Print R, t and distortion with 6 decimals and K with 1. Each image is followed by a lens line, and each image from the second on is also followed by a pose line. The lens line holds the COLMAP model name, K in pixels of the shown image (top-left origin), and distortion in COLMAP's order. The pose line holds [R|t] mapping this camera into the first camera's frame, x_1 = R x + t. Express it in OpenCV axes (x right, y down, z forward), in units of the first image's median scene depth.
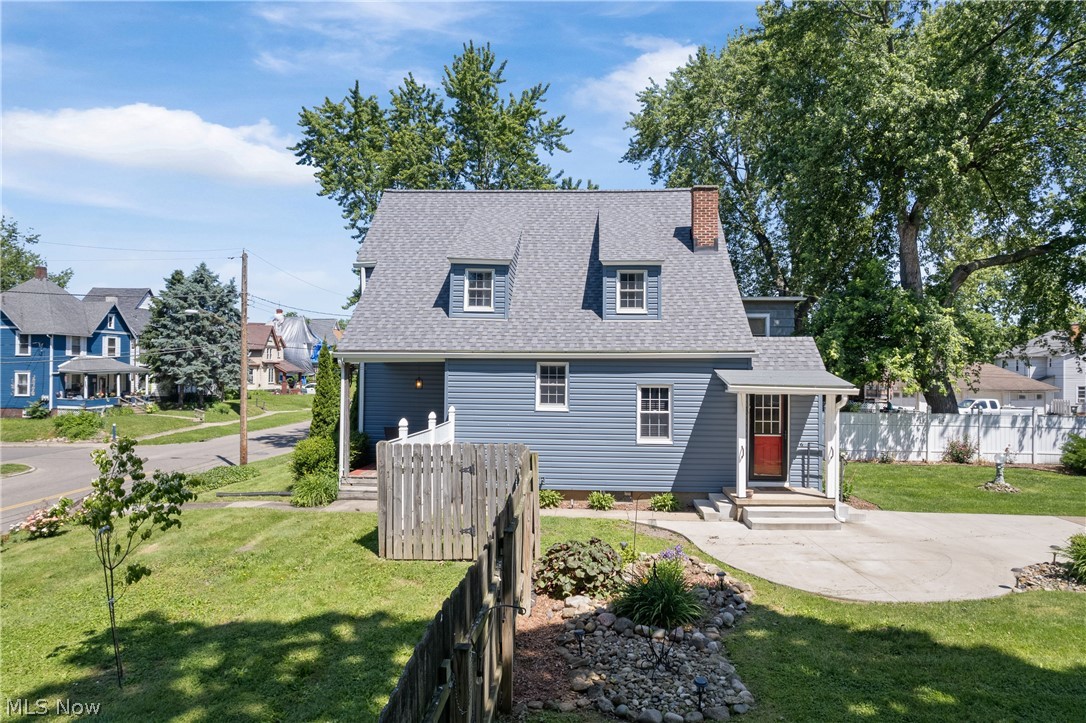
lens RADIAL K [[712.0, 0, 543.0], [0, 712.0, 361.5], [0, 0, 1]] dist [-0.004916, 0.000468]
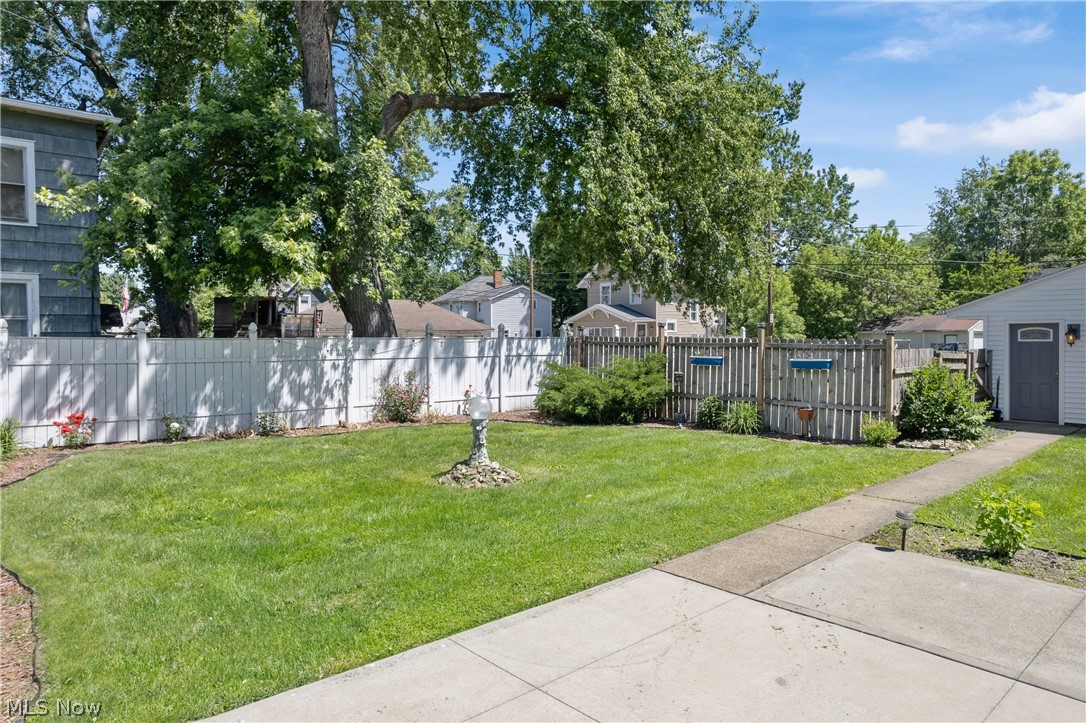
lens RADIAL K [[712.0, 0, 543.0], [0, 712.0, 361.5], [0, 0, 1]] dist [-0.004916, 0.000468]
pose [[0.745302, -0.041513, 0.665433, 0.295296], [0.010461, 0.998665, 0.050585, 0.066734], [-0.666644, -0.030740, 0.744742, 0.502606]]
